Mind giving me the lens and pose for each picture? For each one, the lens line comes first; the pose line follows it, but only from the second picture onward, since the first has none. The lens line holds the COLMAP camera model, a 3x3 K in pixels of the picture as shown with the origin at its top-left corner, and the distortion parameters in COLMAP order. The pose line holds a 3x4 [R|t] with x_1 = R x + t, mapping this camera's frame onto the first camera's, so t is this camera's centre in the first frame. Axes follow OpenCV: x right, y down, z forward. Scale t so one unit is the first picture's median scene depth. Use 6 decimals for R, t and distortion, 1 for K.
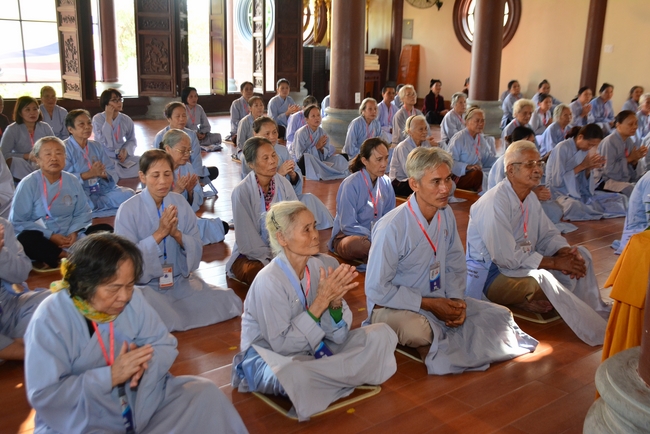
lens RADIAL K [[748.7, 0, 333.9], [0, 748.7, 216.2], [0, 0, 1]] dist [0.125305, 0.007597]
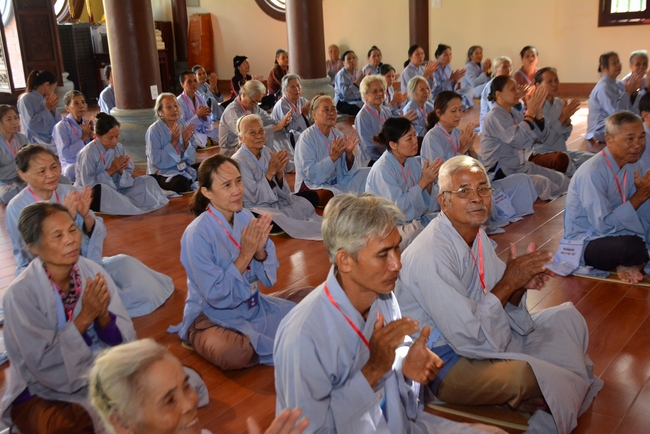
lens RADIAL K [[888.8, 0, 325.0], [0, 888.8, 217.0], [0, 0, 1]] dist [-0.003918, 0.776867]
pose [[0.965791, -0.130193, 0.224270, -0.011580], [0.129327, 0.991427, 0.018611, -0.019522], [-0.224771, 0.011030, 0.974349, 0.071624]]
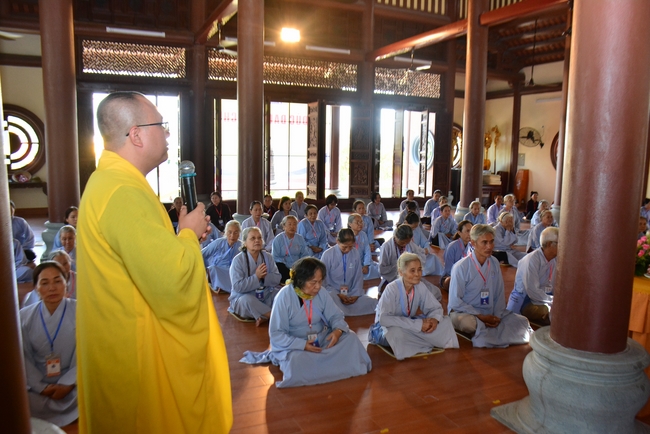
lens RADIAL K [[496.7, 0, 325.0], [0, 496.7, 217.0], [0, 0, 1]] dist [-0.130992, -0.001354]
pose [[0.953516, 0.036056, -0.299179, 0.021446], [-0.072646, 0.991039, -0.112093, 0.009669], [0.292456, 0.128617, 0.947590, -0.045609]]
